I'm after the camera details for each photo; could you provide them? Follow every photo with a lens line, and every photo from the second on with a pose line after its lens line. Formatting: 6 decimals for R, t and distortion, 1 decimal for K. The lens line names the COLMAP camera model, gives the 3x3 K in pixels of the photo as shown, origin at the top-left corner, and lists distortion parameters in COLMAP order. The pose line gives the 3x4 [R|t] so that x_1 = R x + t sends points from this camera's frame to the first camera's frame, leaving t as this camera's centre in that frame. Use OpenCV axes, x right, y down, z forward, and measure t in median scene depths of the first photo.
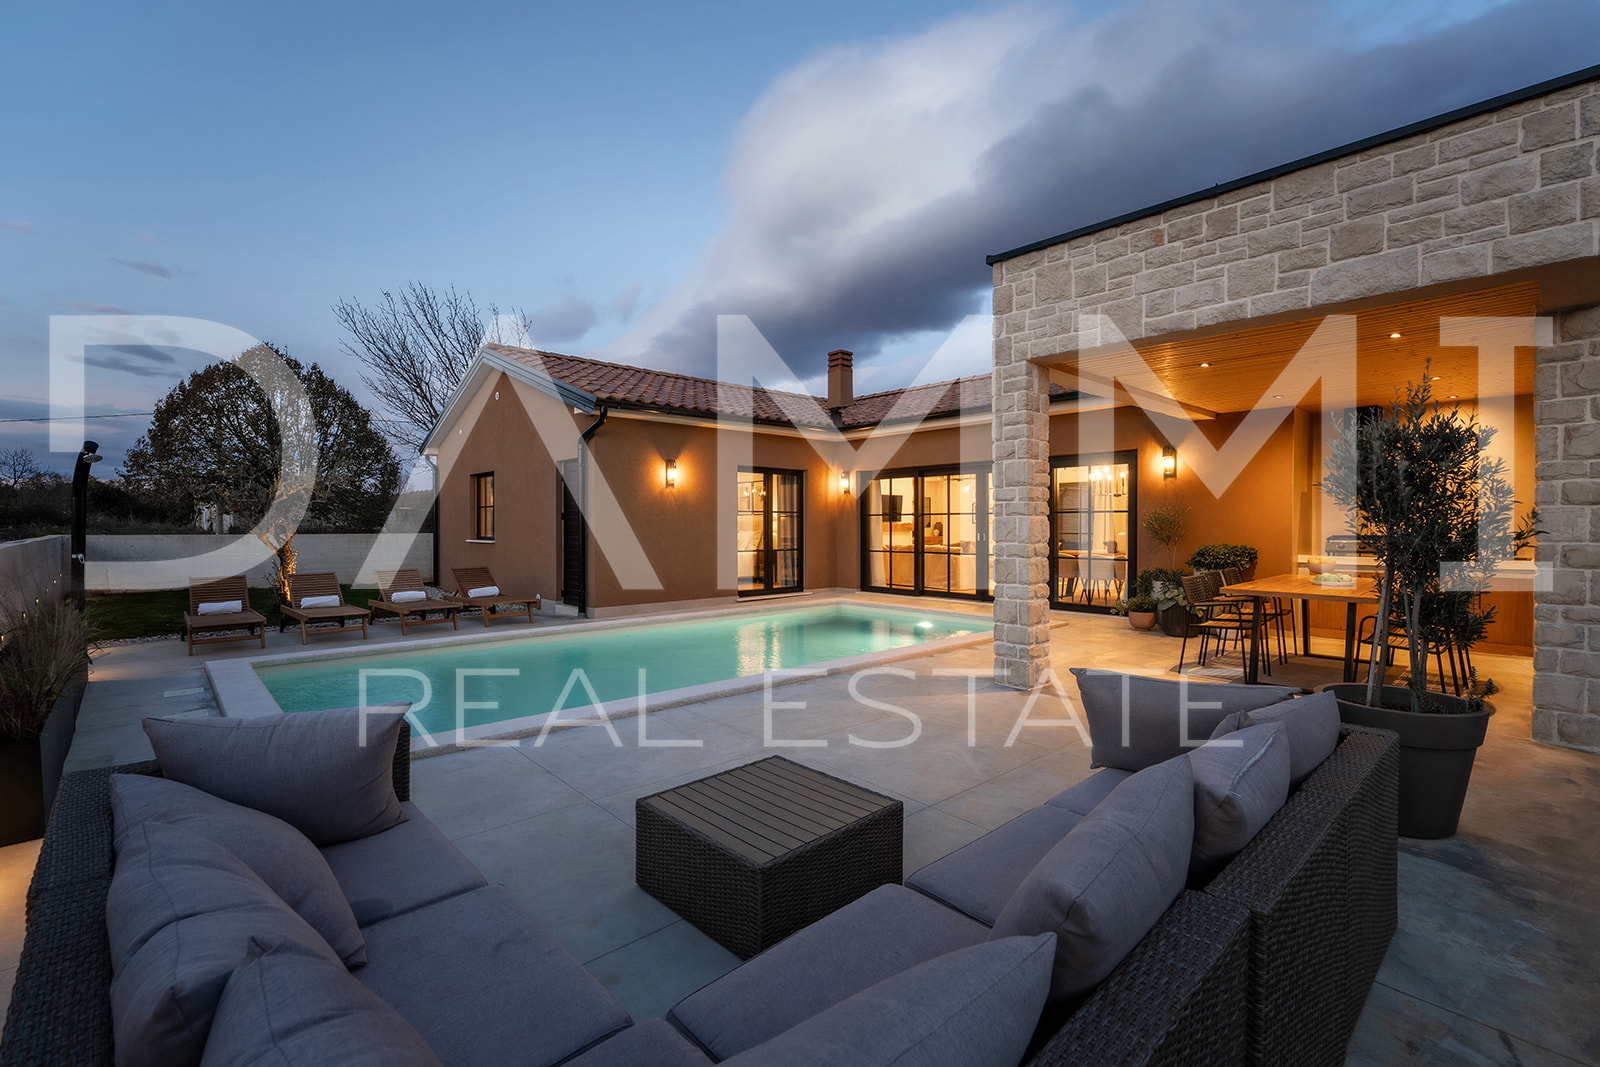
lens RADIAL K [[707.2, 0, 800.0], [0, 707.2, 533.5], [0, 0, 1]] dist [0.000789, -0.000163]
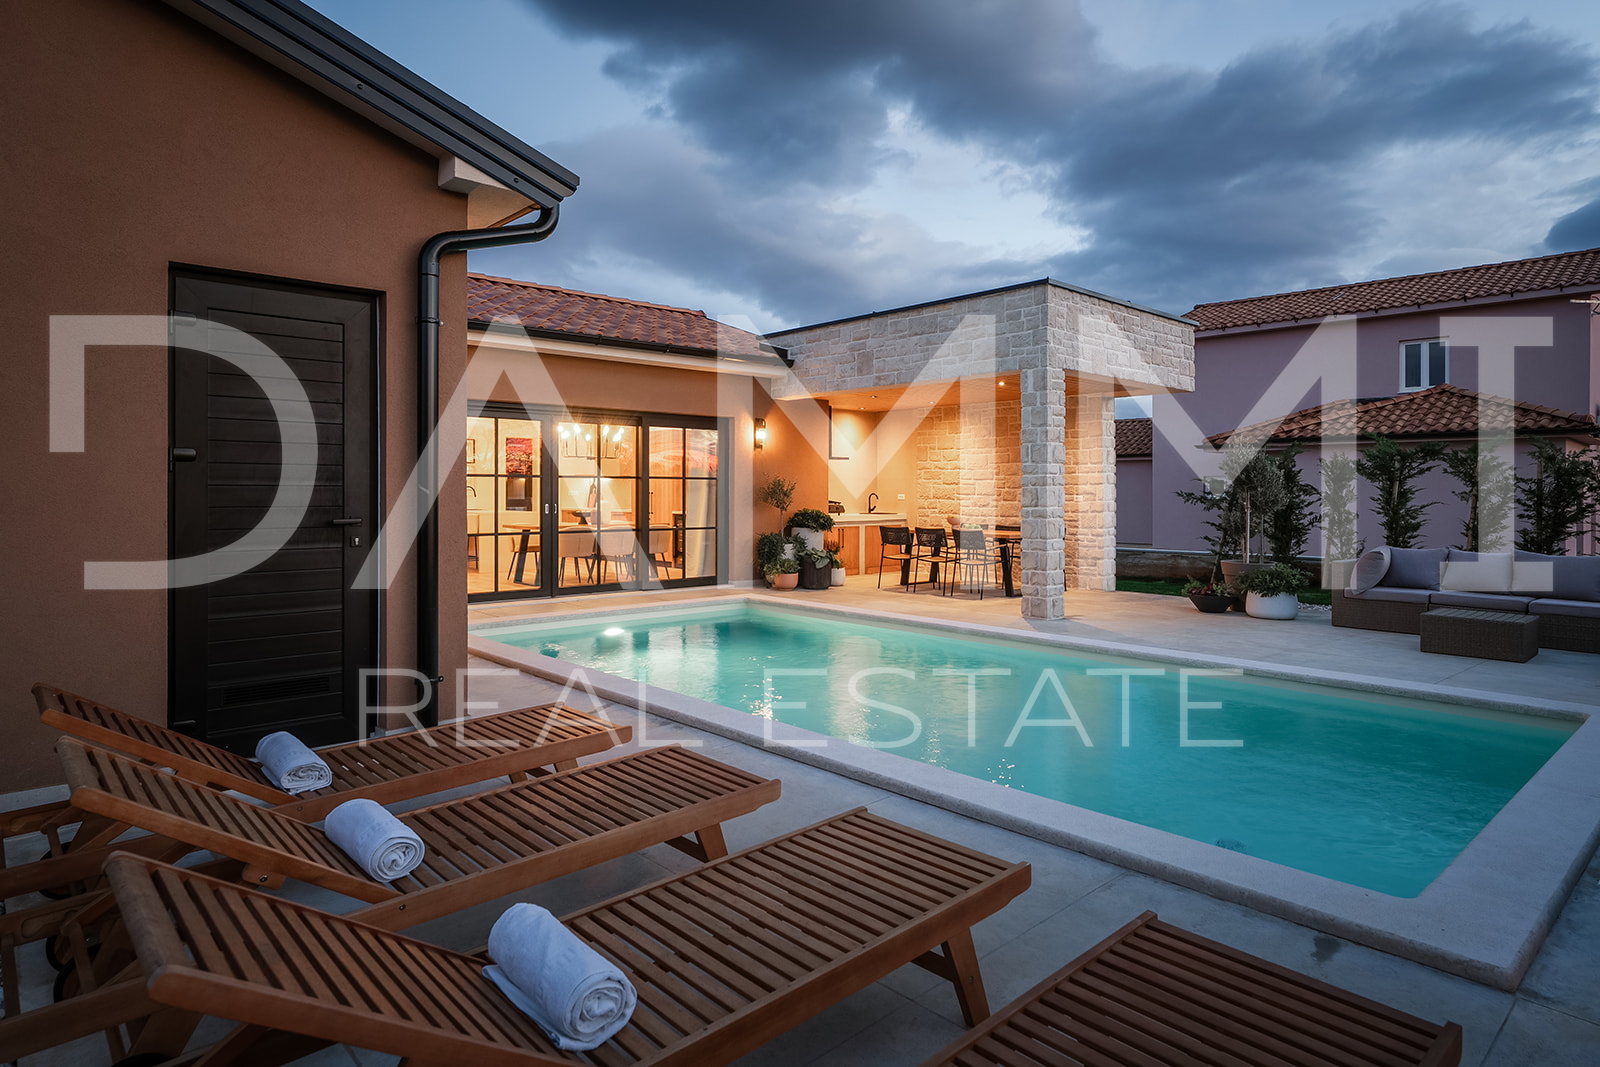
lens RADIAL K [[914.6, 0, 803.7], [0, 914.6, 509.1], [0, 0, 1]] dist [0.002212, 0.000211]
pose [[-0.002053, -0.026592, 0.999644, -0.904512], [0.008182, 0.999612, 0.026608, -0.023737], [-0.999964, 0.008233, -0.001835, 0.975005]]
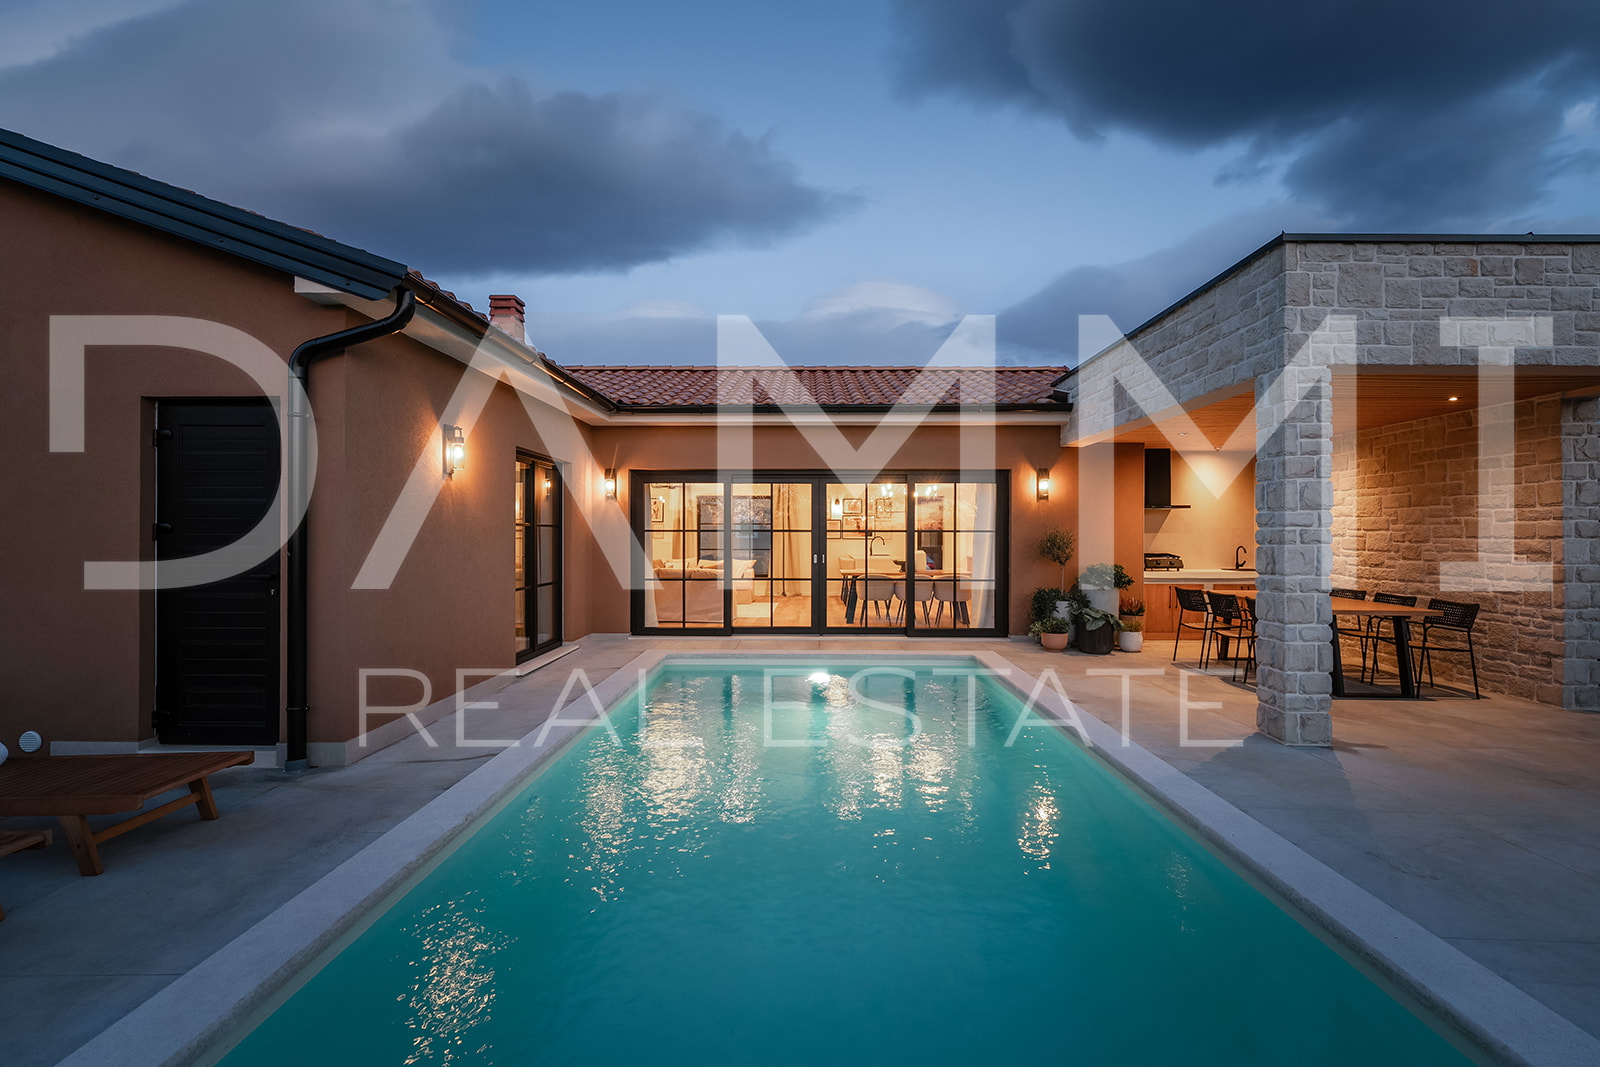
lens RADIAL K [[704.3, 0, 800.0], [0, 704.3, 533.5], [0, 0, 1]] dist [-0.001284, 0.000813]
pose [[0.682952, 0.003217, 0.730456, -0.495548], [0.006021, 0.999932, -0.010034, -0.022108], [-0.730438, 0.011250, 0.682886, 0.582757]]
